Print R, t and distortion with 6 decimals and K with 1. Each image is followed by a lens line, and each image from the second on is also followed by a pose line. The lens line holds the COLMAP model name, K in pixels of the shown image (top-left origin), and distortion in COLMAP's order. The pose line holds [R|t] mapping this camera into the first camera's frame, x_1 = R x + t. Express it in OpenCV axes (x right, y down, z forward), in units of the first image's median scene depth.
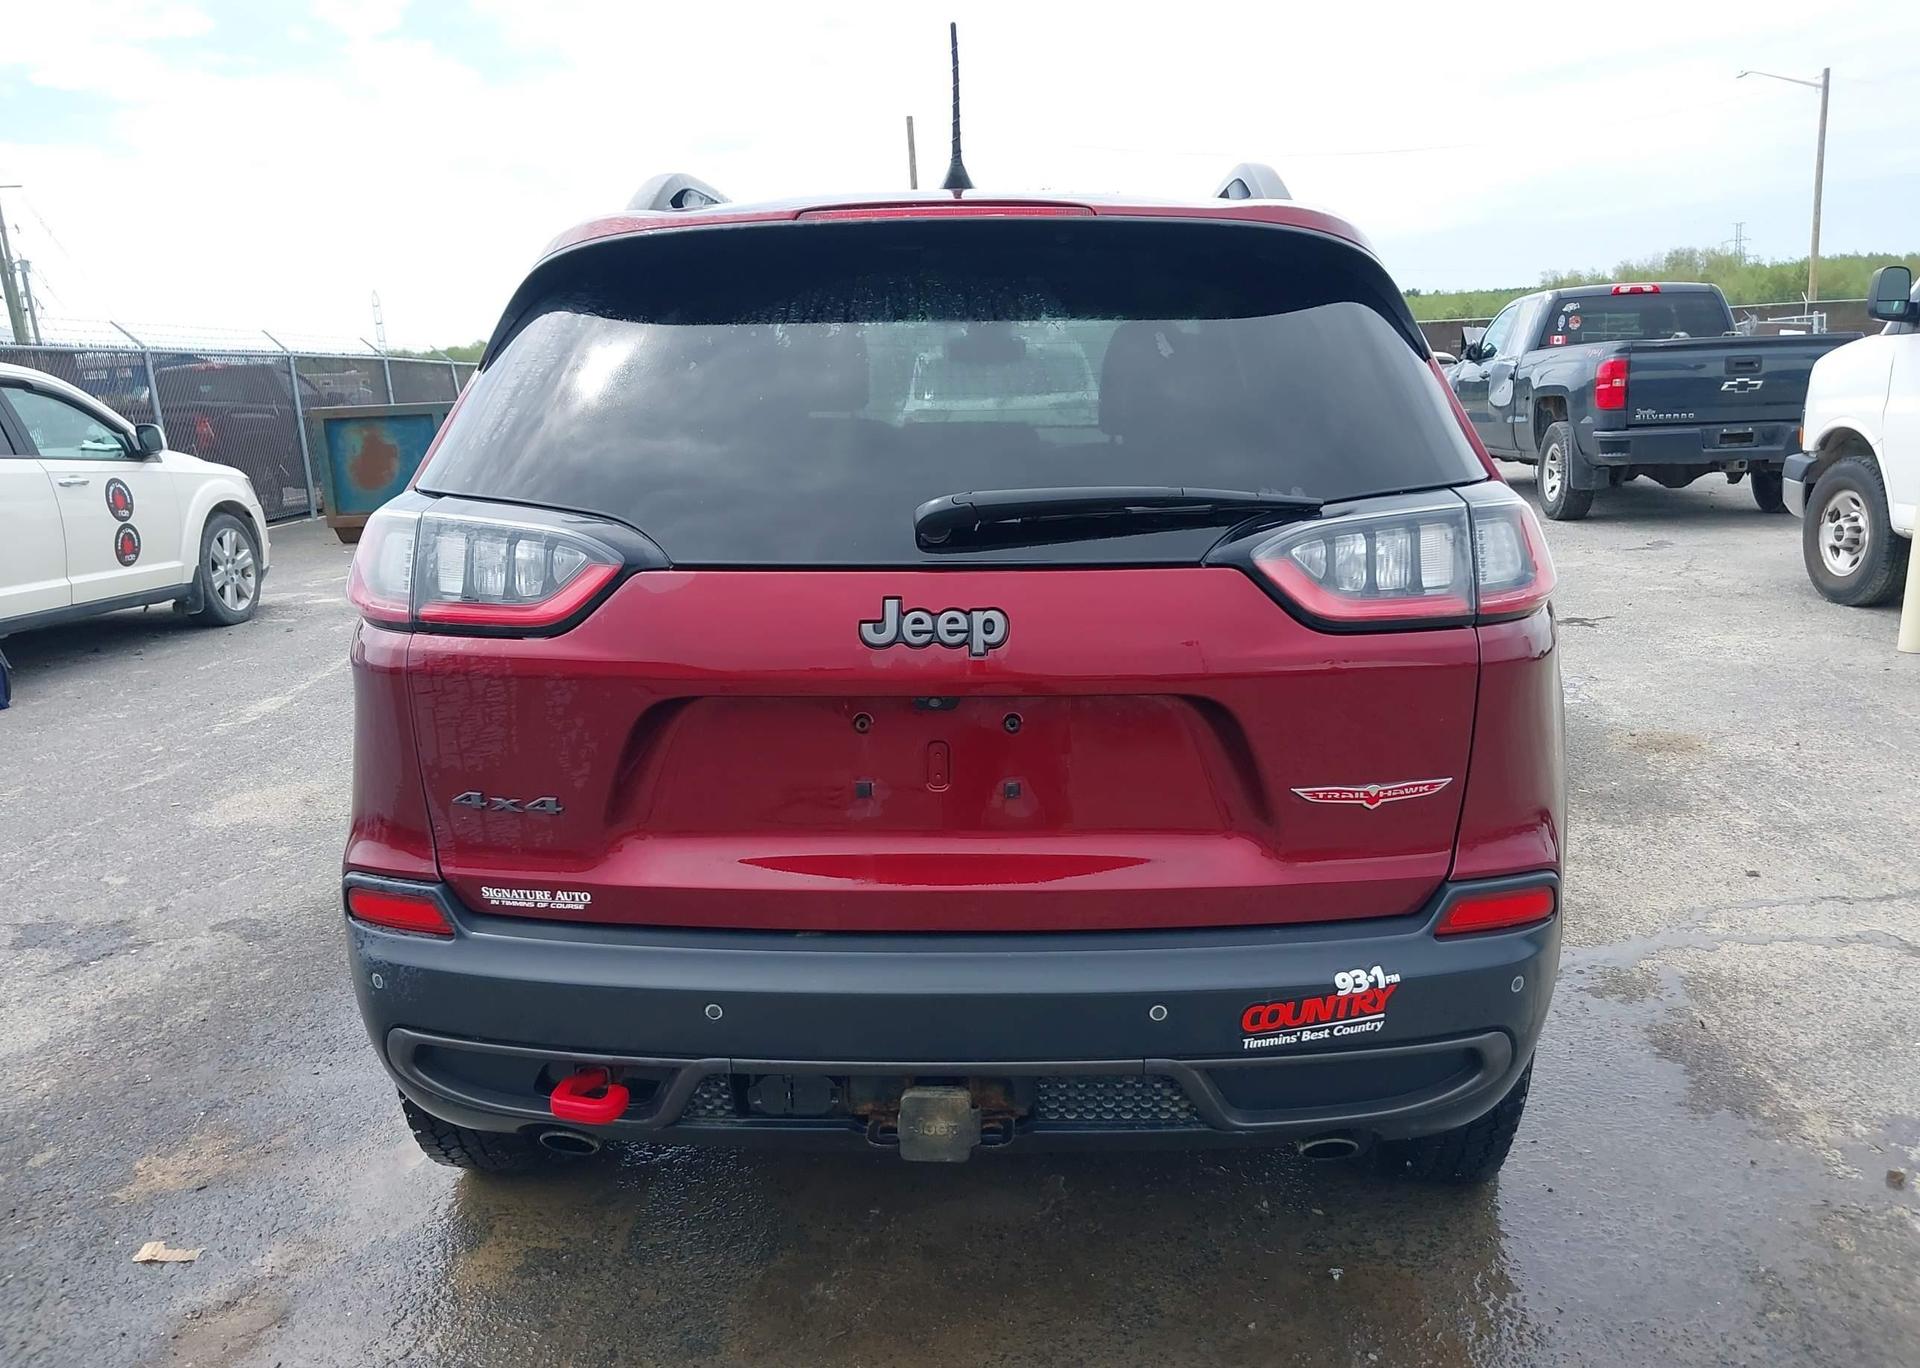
lens RADIAL K [[1481.7, 0, 998.8], [0, 1481.7, 700.2], [0, 0, 1]] dist [0.119422, -0.254551]
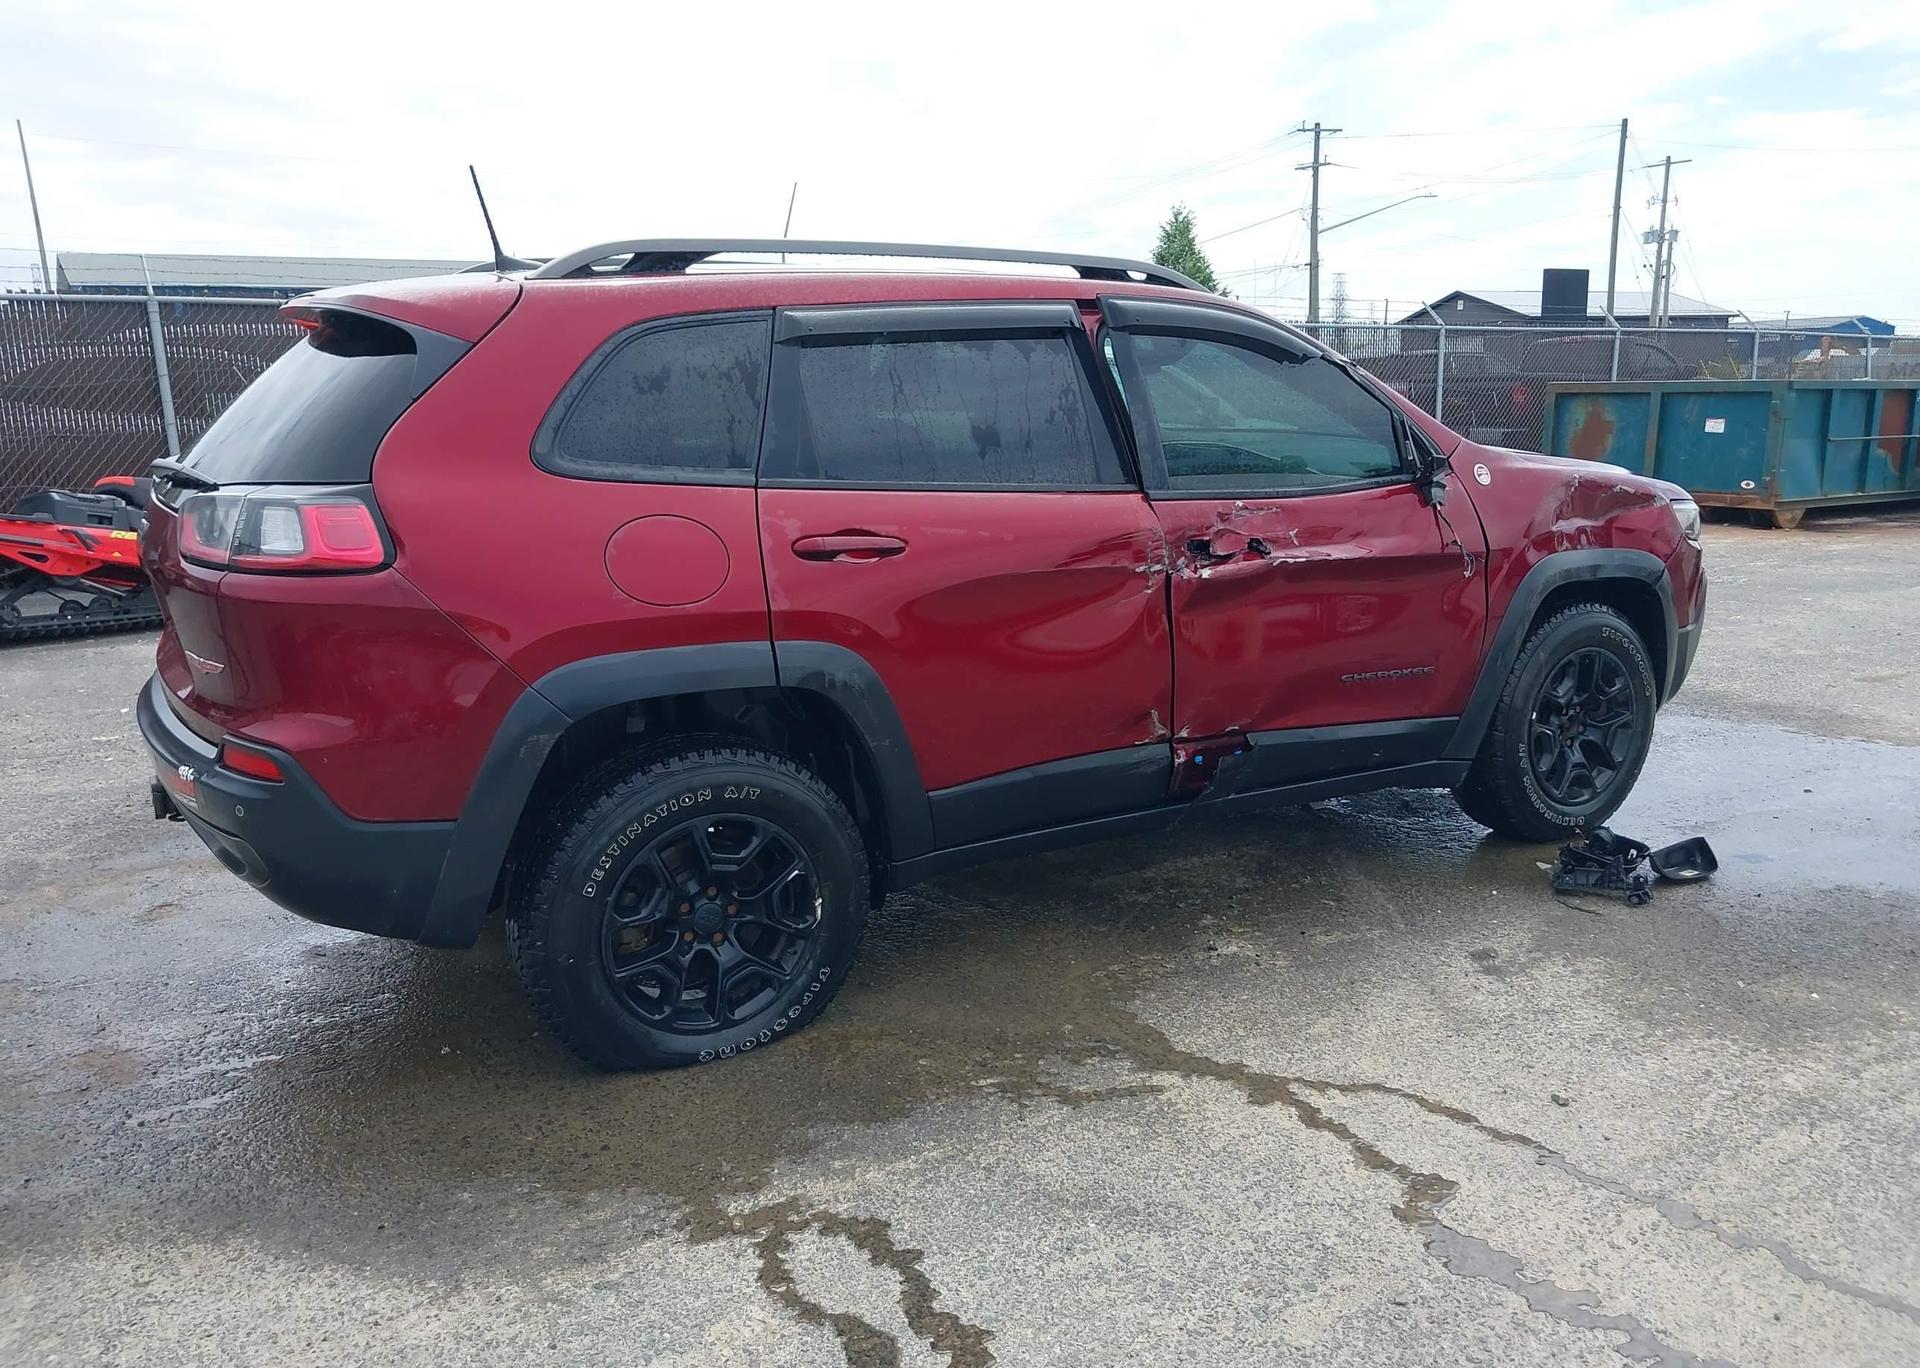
lens RADIAL K [[1481.7, 0, 998.8], [0, 1481.7, 700.2], [0, 0, 1]] dist [0.119422, -0.254551]
pose [[0.547330, 0.200476, -0.812551, 2.039219], [-0.182147, 0.976148, 0.118146, -0.247479], [0.816855, 0.083338, 0.570791, 0.772113]]
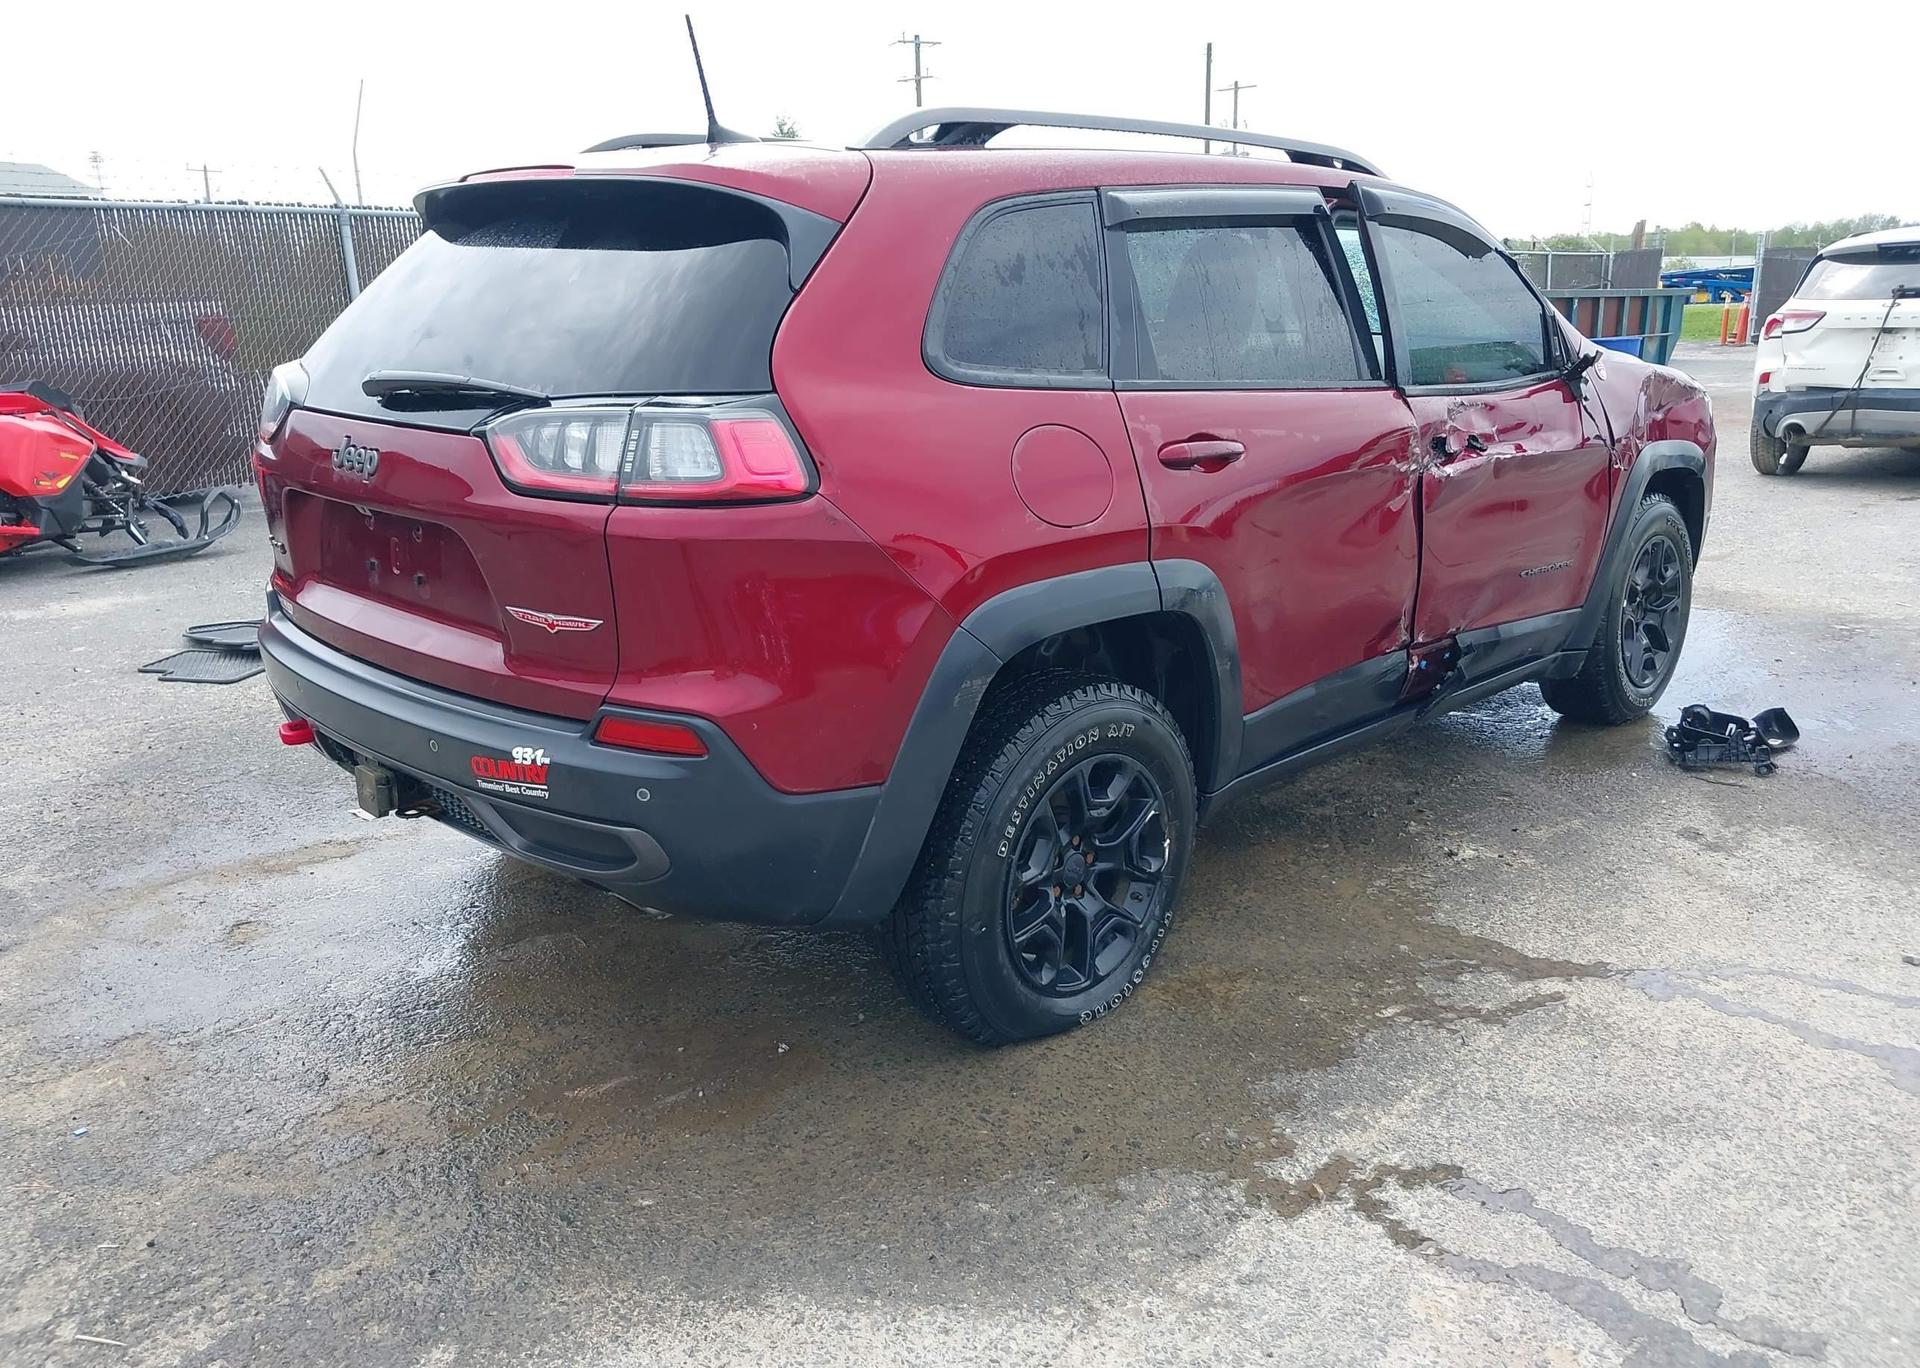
lens RADIAL K [[1481.7, 0, 998.8], [0, 1481.7, 700.2], [0, 0, 1]] dist [0.119422, -0.254551]
pose [[0.742901, 0.194948, -0.640386, 1.398467], [-0.148150, 0.980813, 0.126715, -0.095061], [0.652802, 0.000736, 0.757528, 0.251354]]
